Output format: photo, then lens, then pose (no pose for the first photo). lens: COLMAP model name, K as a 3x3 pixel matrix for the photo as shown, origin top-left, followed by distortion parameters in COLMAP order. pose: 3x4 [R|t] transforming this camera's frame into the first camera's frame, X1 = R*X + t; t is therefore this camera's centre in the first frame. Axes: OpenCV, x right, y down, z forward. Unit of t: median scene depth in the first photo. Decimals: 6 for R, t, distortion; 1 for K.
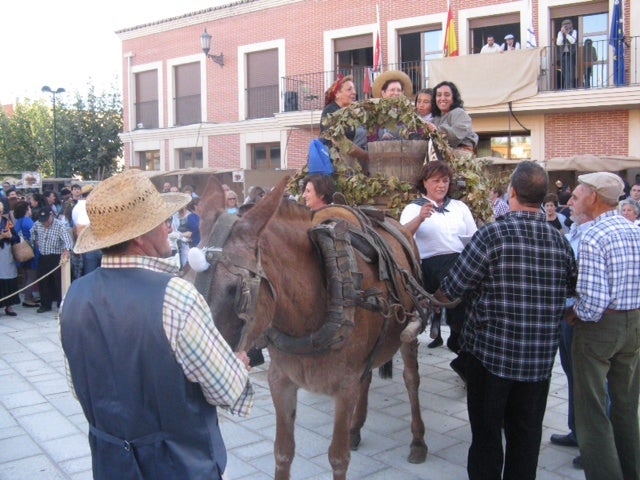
lens RADIAL K [[669.0, 0, 323.1], [0, 669.0, 229.5], [0, 0, 1]] dist [-0.177976, 0.194587]
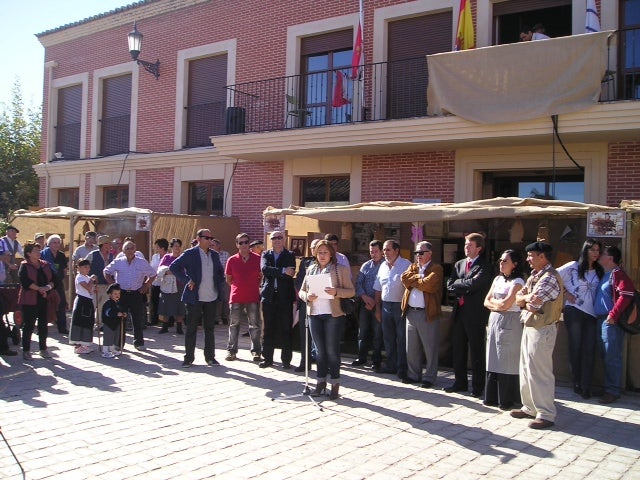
lens RADIAL K [[664.1, 0, 320.0], [0, 664.1, 240.0], [0, 0, 1]] dist [-0.160207, 0.136770]
pose [[0.998575, 0.043047, -0.031551, 0.061834], [-0.045426, 0.995839, -0.078999, -0.014133], [0.028019, 0.080319, 0.996375, 0.282289]]
